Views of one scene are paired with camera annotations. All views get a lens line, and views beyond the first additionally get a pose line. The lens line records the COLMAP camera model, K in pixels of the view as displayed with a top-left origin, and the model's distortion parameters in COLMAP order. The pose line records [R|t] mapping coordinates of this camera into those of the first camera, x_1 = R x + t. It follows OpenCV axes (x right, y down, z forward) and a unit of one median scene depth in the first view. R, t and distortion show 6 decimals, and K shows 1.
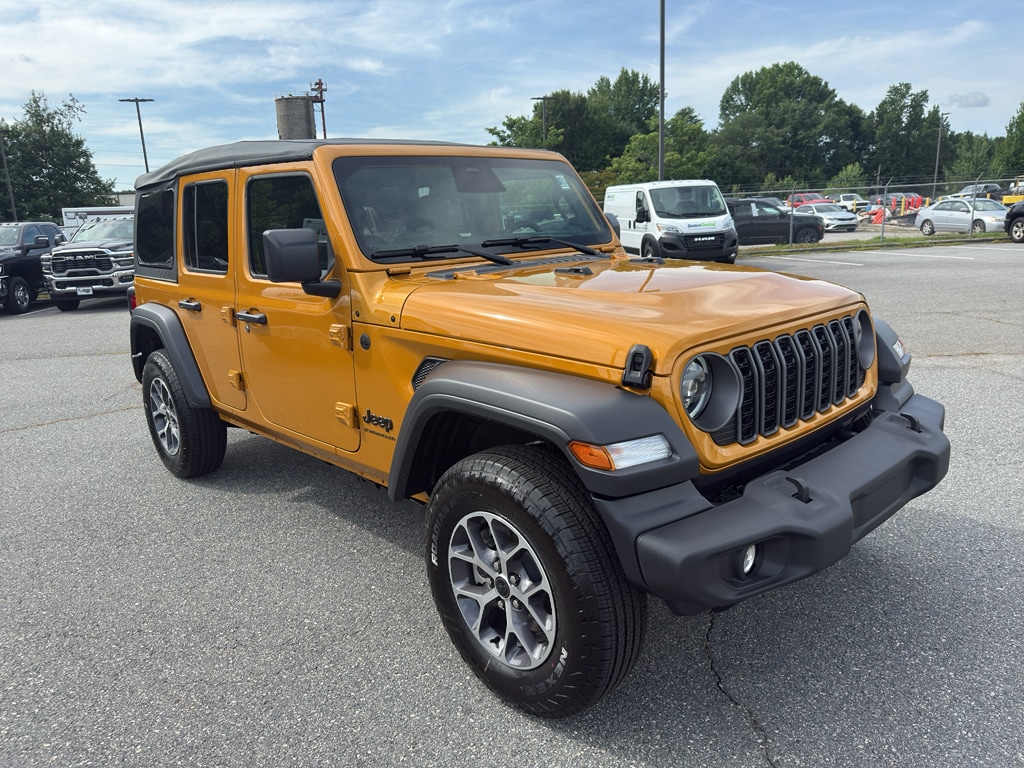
lens RADIAL K [[730.4, 0, 500.6], [0, 730.4, 378.9], [0, 0, 1]] dist [0.001149, 0.001465]
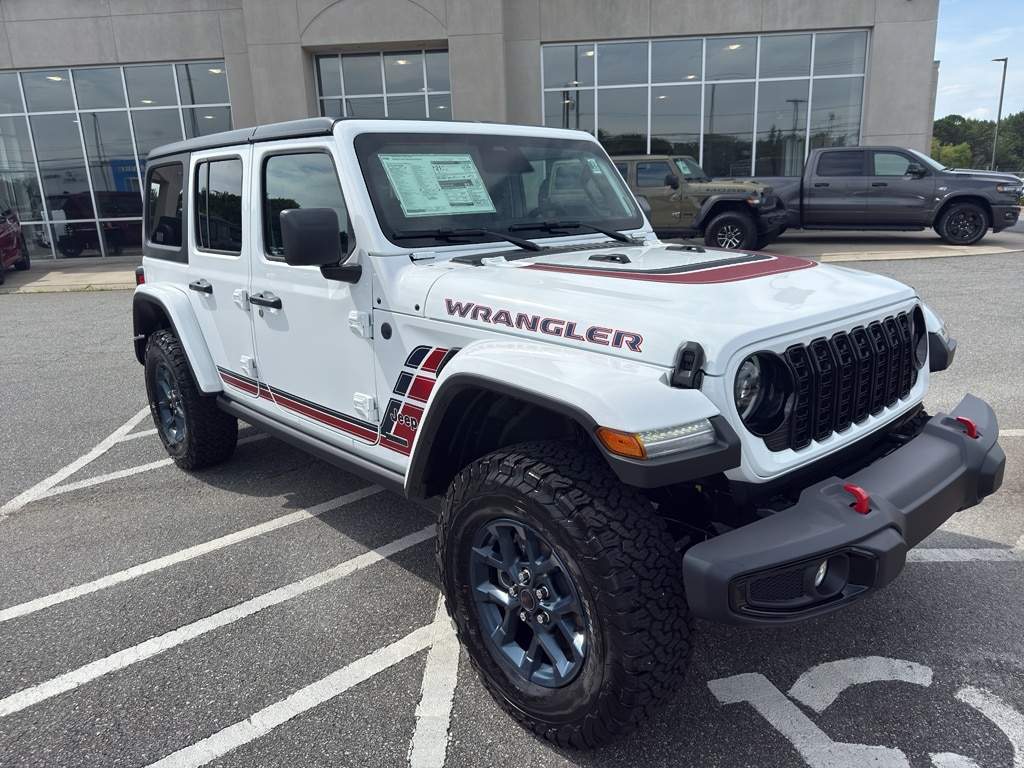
lens RADIAL K [[721.1, 0, 506.2], [0, 721.1, 380.5], [0, 0, 1]] dist [0.002529, -0.003024]
pose [[0.999849, 0.017327, -0.000956, -0.031062], [-0.017297, 0.999530, 0.025296, -0.013297], [0.001394, -0.025276, 0.999680, 0.073093]]
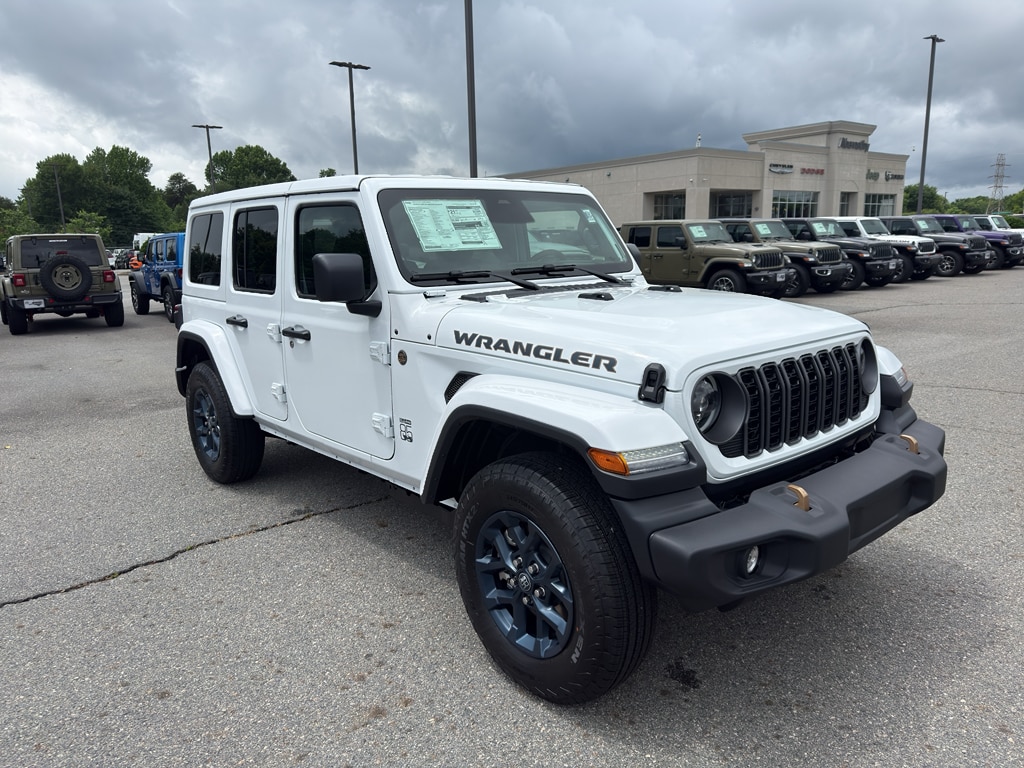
lens RADIAL K [[730.4, 0, 500.6], [0, 730.4, 378.9], [0, 0, 1]] dist [0.001149, 0.001465]
pose [[0.999319, 0.024736, -0.027387, -0.009886], [-0.025752, 0.998969, -0.037395, 0.019265], [0.026433, 0.038075, 0.998925, -0.086587]]
